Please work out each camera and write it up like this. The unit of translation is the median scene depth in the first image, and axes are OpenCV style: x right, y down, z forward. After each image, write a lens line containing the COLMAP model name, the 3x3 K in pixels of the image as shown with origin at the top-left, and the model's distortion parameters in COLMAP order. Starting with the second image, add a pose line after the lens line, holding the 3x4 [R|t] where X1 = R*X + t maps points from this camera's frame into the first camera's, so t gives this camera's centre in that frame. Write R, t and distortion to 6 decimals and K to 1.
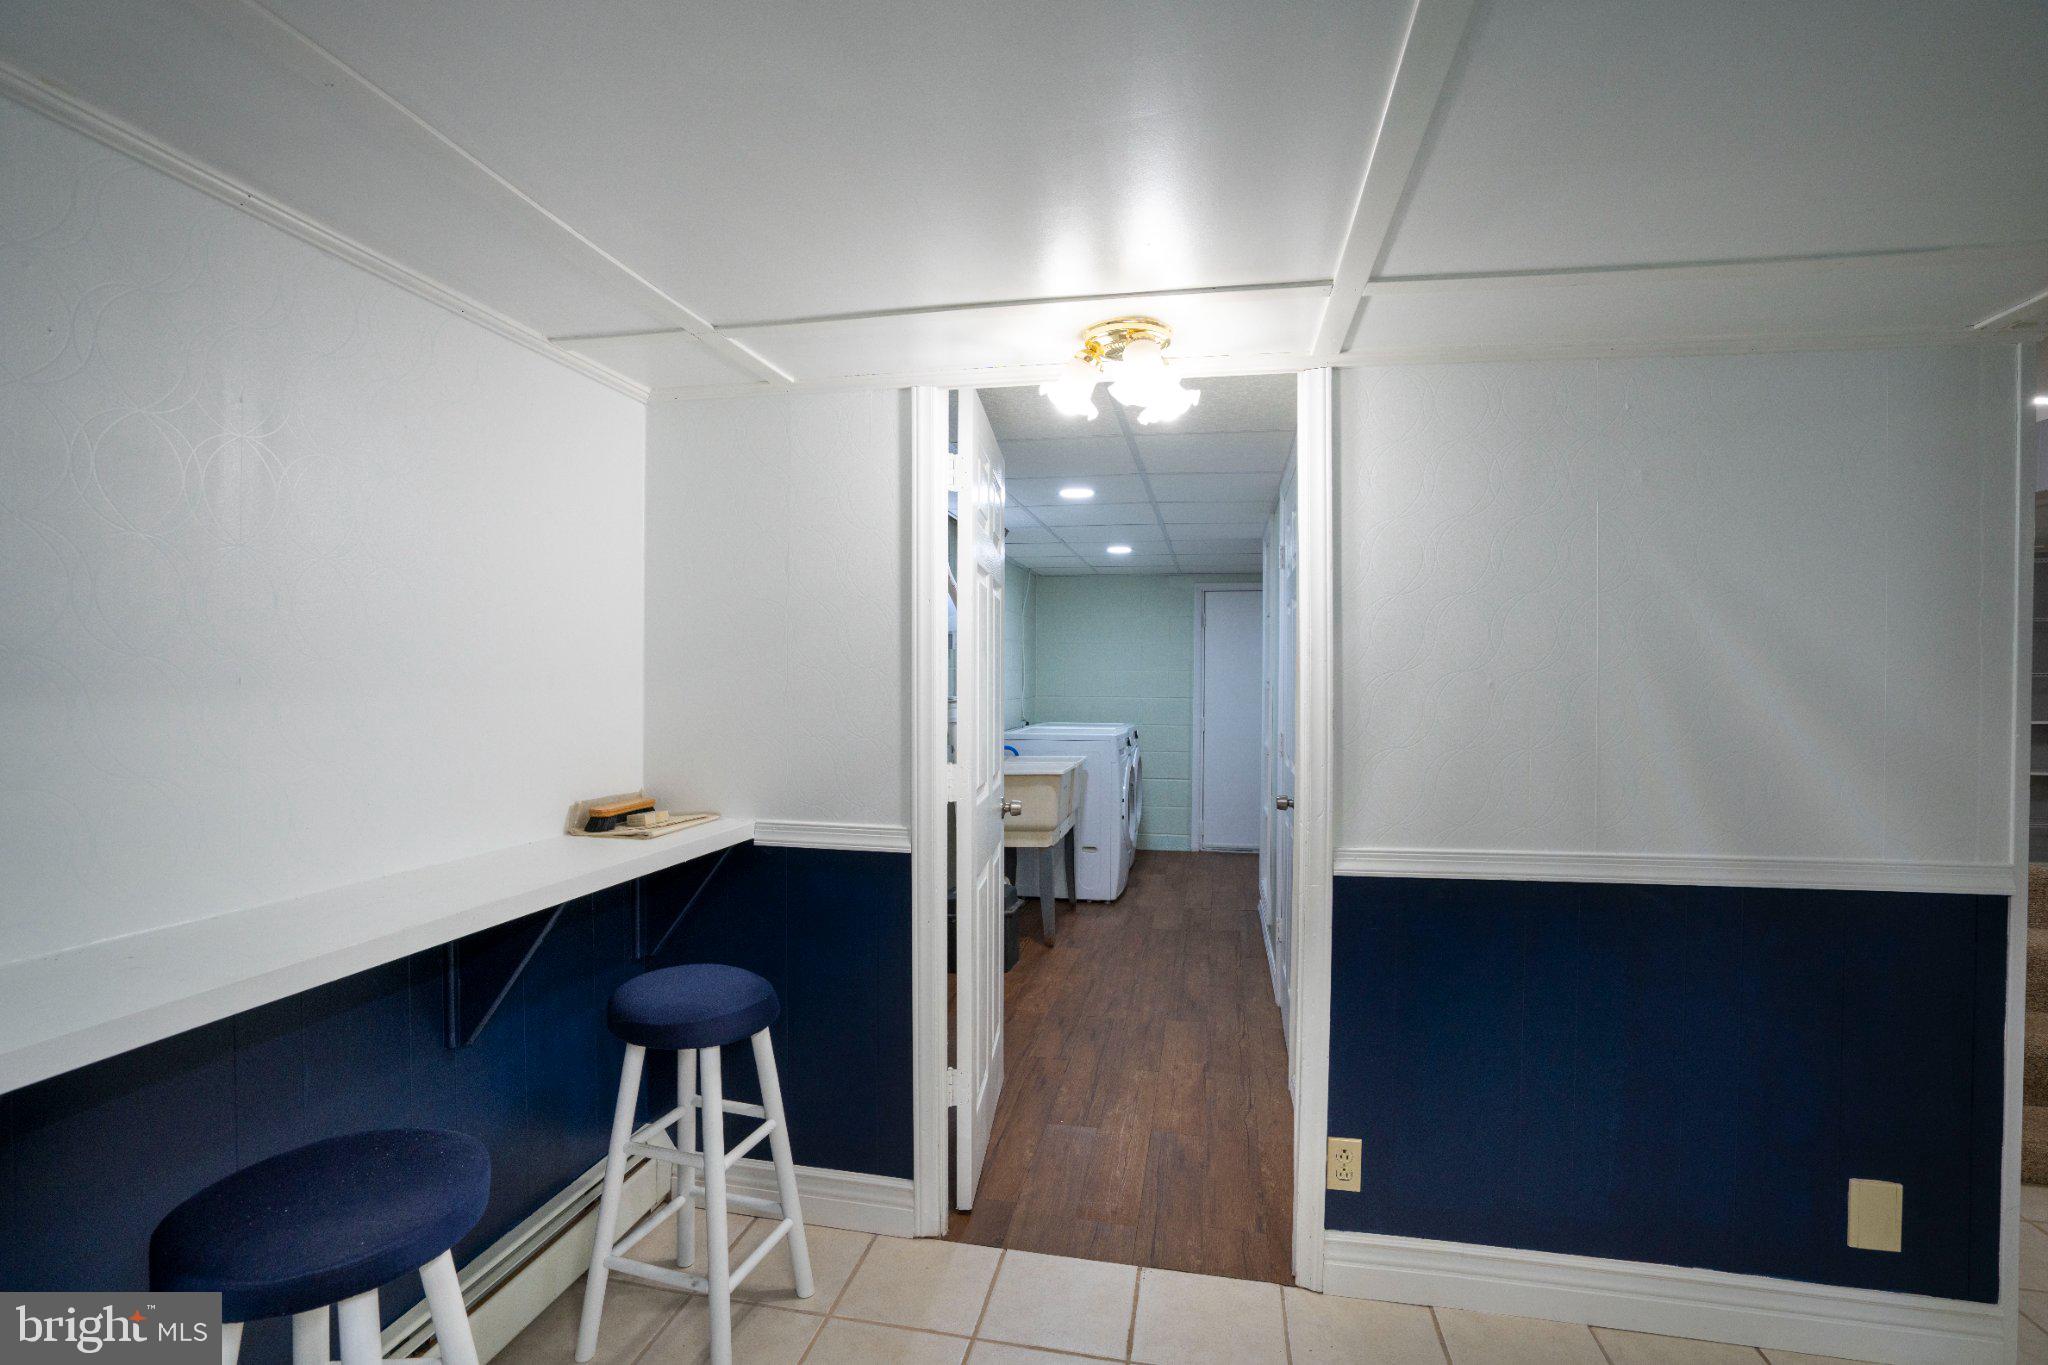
lens RADIAL K [[947.9, 0, 1022.9], [0, 947.9, 687.5], [0, 0, 1]] dist [-0.064535, 0.028766]
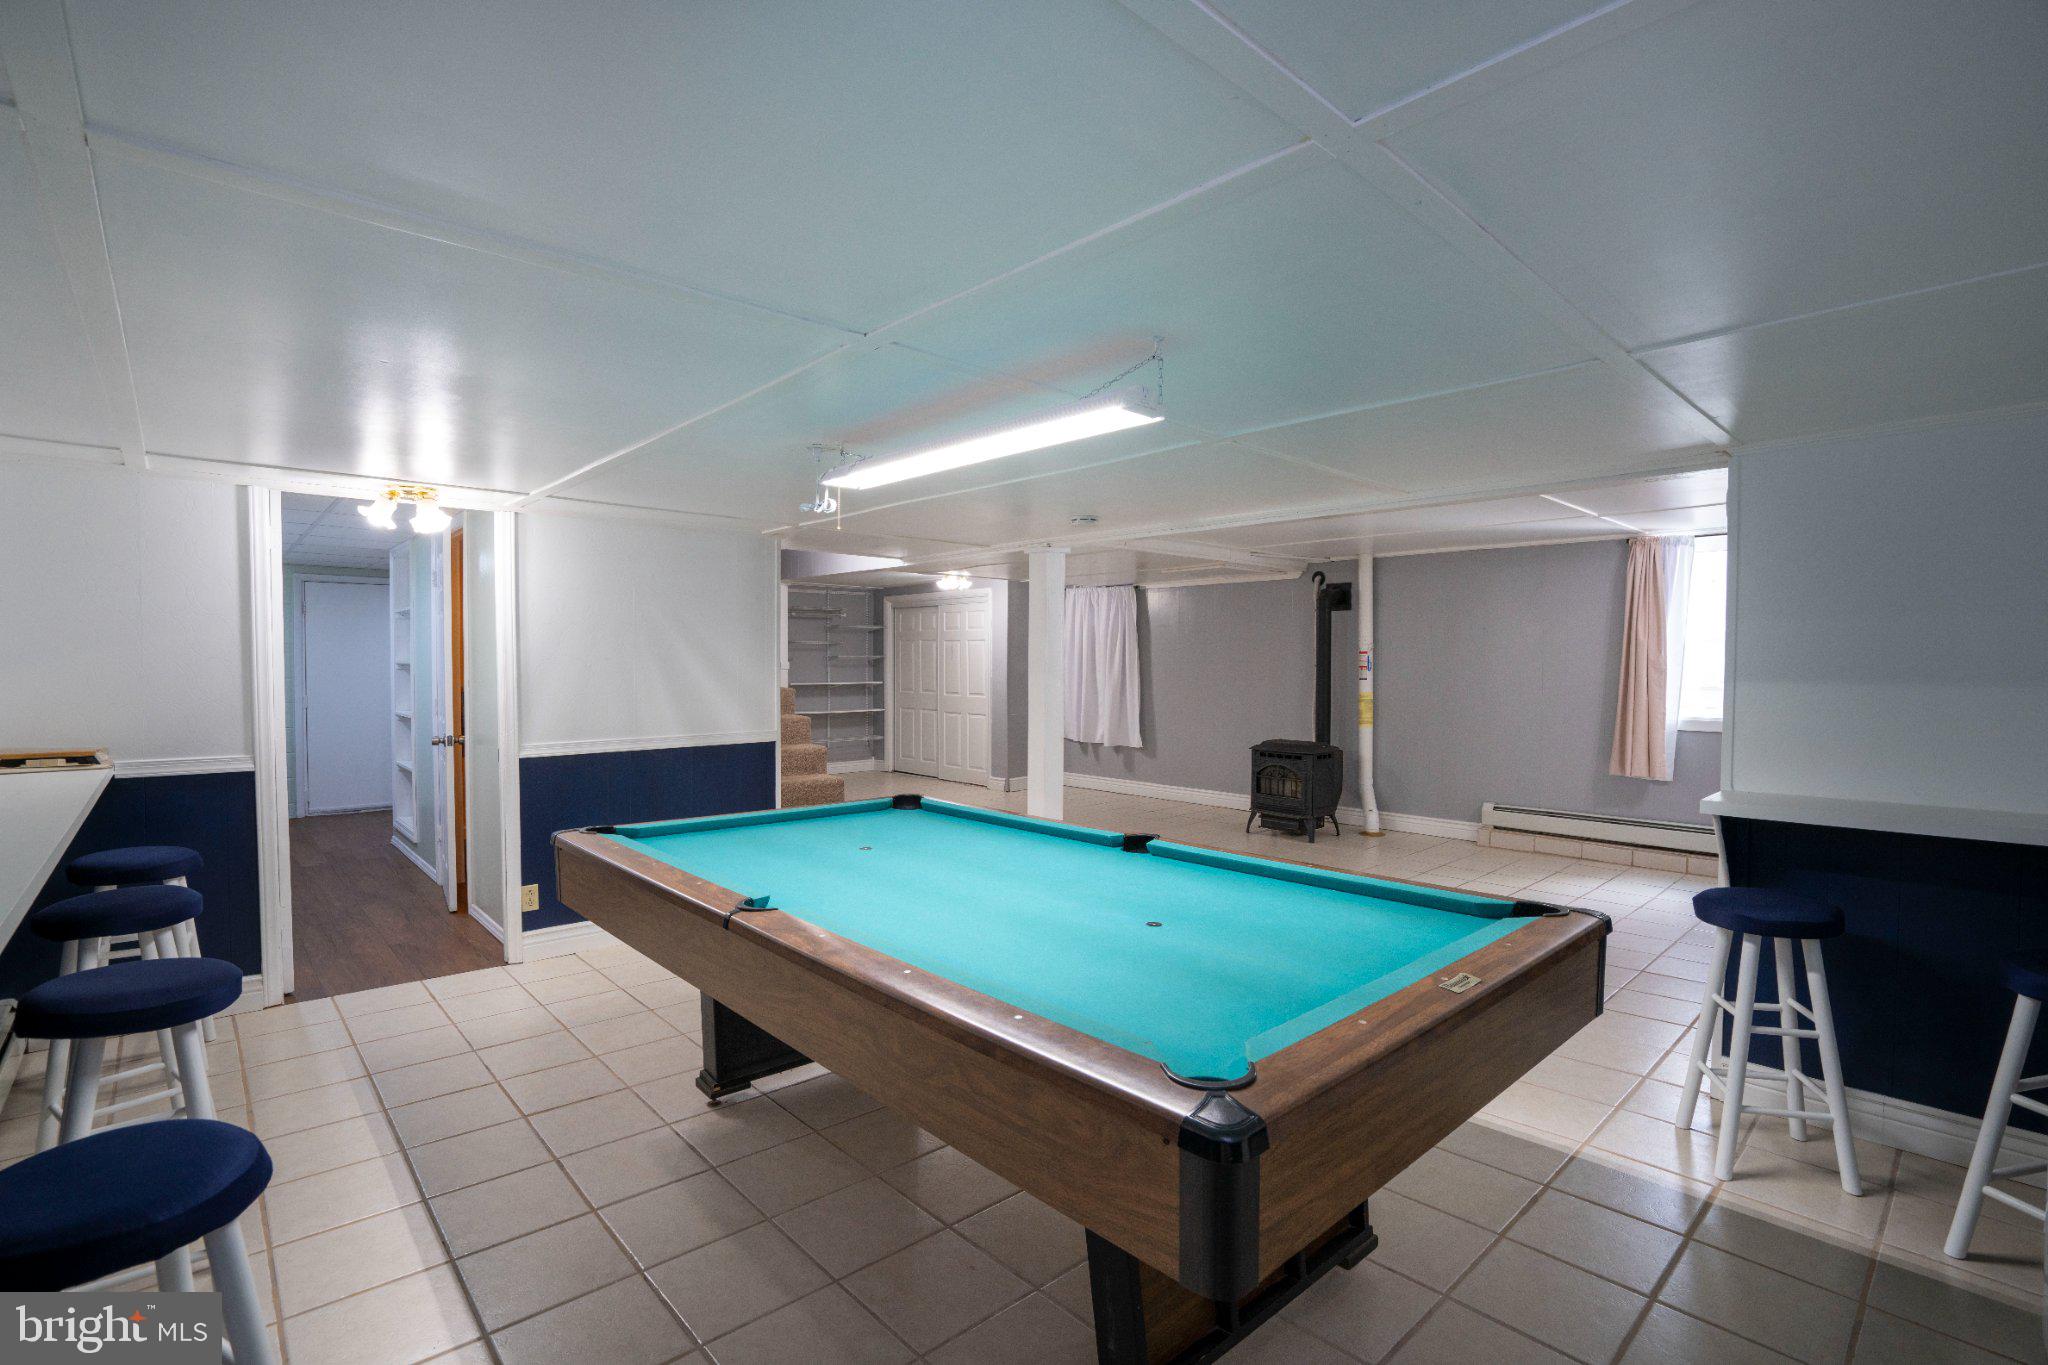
lens RADIAL K [[947.9, 0, 1022.9], [0, 947.9, 687.5], [0, 0, 1]] dist [-0.064535, 0.028766]
pose [[0.585030, -0.026301, 0.810585, -0.676521], [0.007321, 0.999605, 0.027150, -0.003997], [-0.810979, -0.009950, 0.584991, -1.092572]]
